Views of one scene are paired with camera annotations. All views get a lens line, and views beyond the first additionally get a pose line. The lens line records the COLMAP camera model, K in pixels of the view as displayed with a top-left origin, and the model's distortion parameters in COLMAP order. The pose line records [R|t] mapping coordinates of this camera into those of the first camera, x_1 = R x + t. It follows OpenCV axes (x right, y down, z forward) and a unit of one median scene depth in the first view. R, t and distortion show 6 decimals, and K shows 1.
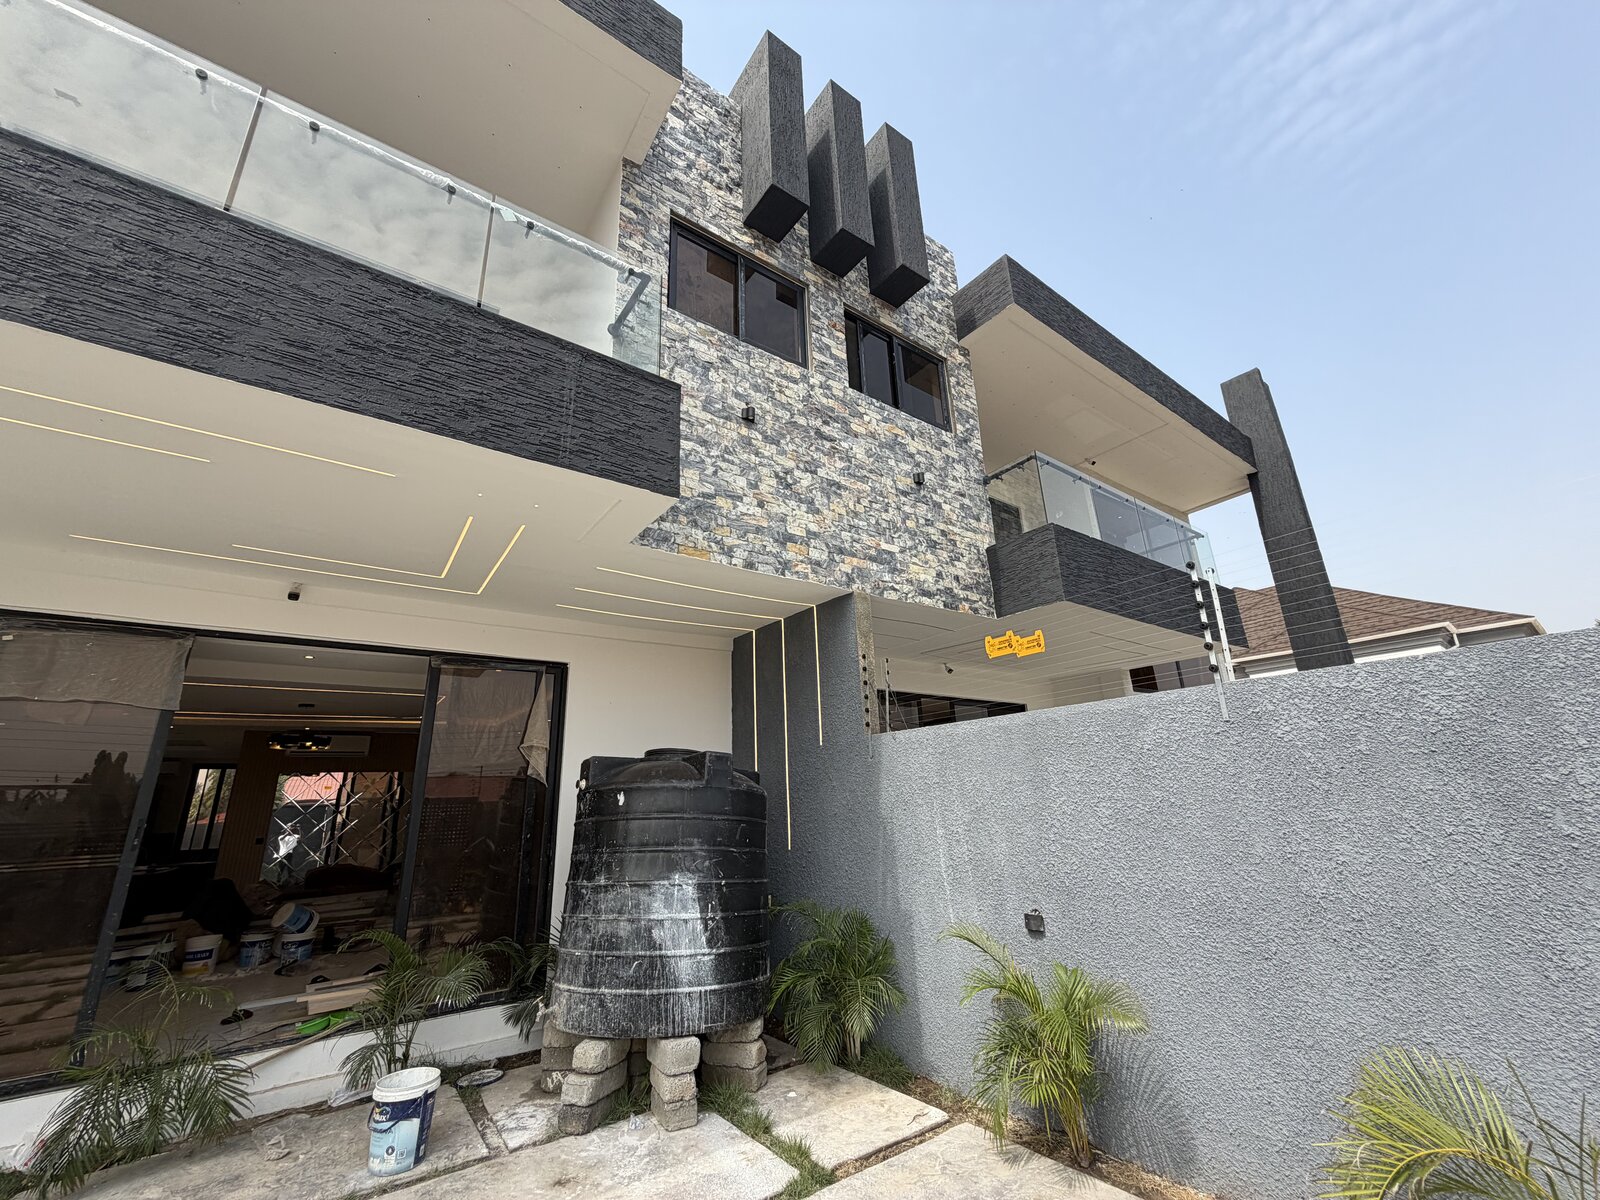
lens RADIAL K [[639.8, 0, 792.9], [0, 639.8, 599.8], [0, 0, 1]] dist [-0.003074, -0.000912]
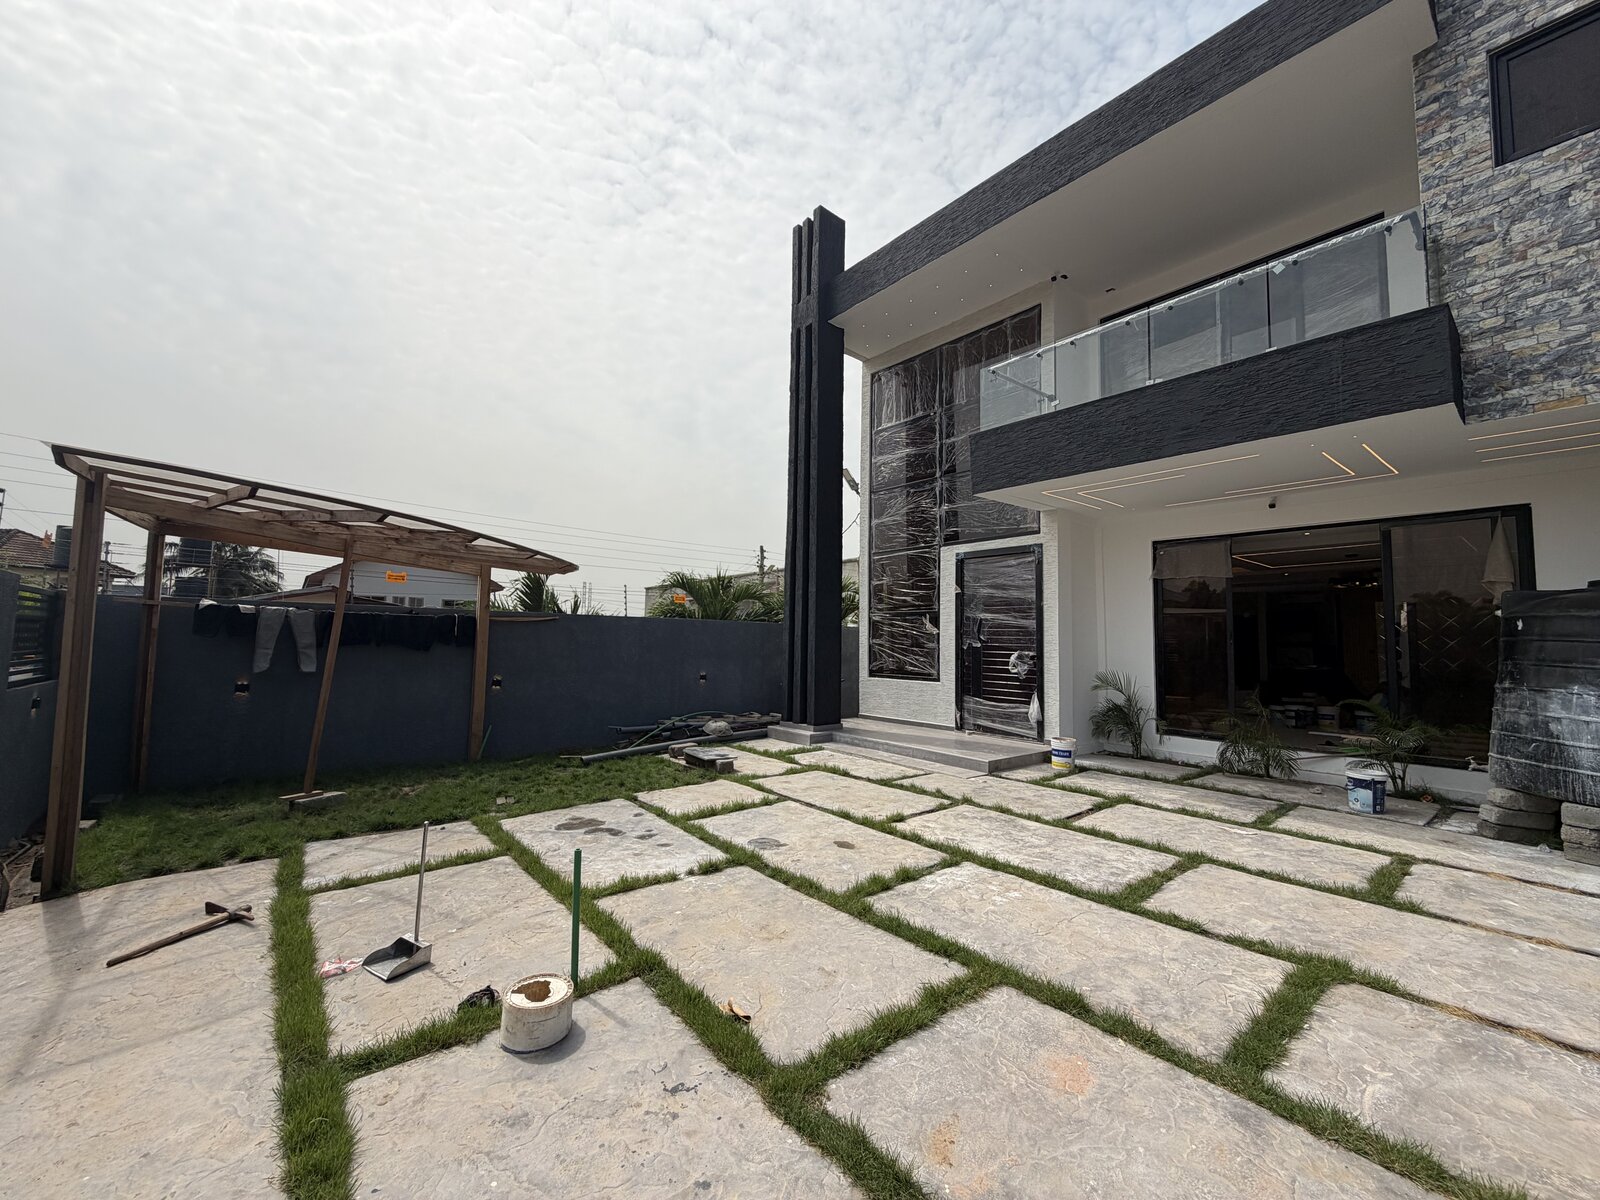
lens RADIAL K [[639.8, 0, 790.5], [0, 639.8, 597.3], [0, 0, 1]] dist [-0.003074, -0.000912]
pose [[0.051224, -0.025920, -0.998351, 0.686873], [0.289970, 0.956984, -0.009968, -0.105686], [0.955664, -0.288981, 0.056537, -0.312692]]
